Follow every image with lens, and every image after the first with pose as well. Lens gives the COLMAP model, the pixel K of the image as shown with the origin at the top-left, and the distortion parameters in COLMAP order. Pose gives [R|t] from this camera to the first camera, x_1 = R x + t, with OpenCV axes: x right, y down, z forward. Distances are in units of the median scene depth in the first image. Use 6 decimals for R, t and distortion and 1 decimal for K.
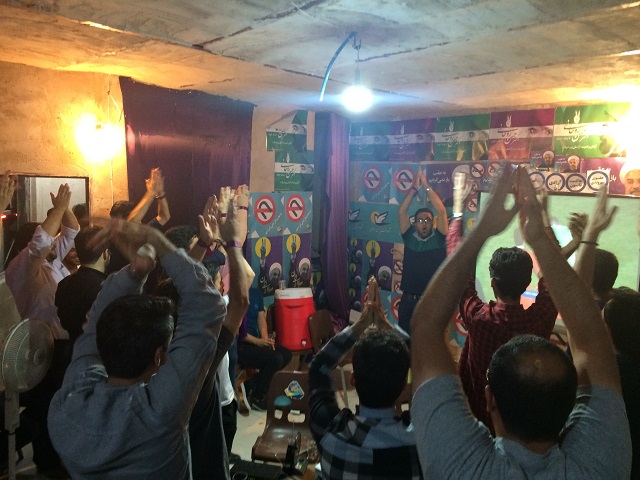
lens RADIAL K [[546.2, 0, 321.0], [0, 546.2, 237.6], [0, 0, 1]] dist [0.093690, -0.145495]
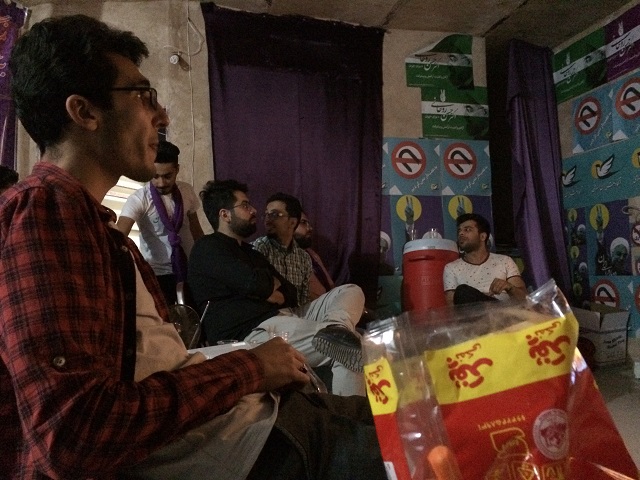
lens RADIAL K [[546.2, 0, 321.0], [0, 546.2, 237.6], [0, 0, 1]] dist [0.093690, -0.145495]
pose [[0.837707, -0.093651, -0.538030, 0.193825], [-0.006375, 0.983443, -0.181107, 0.191507], [0.546083, 0.155145, 0.823240, 0.297074]]
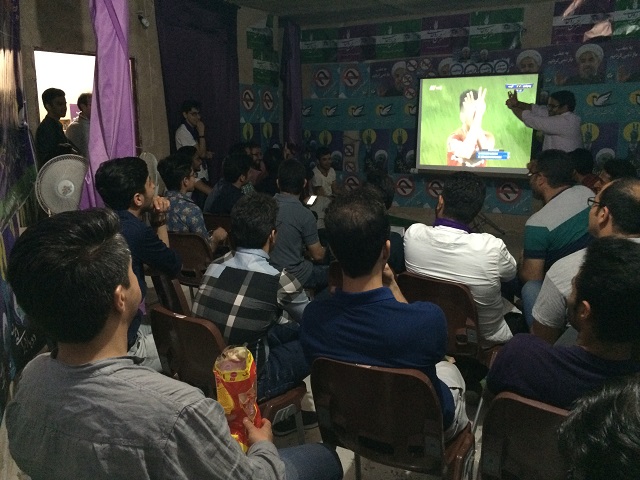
lens RADIAL K [[543.6, 0, 320.5], [0, 543.6, 237.9], [0, 0, 1]] dist [0.093094, -0.125571]
pose [[0.972033, -0.070991, 0.223859, -0.230321], [0.047129, 0.992792, 0.110198, 0.121880], [-0.230068, -0.096566, 0.968372, -0.224725]]
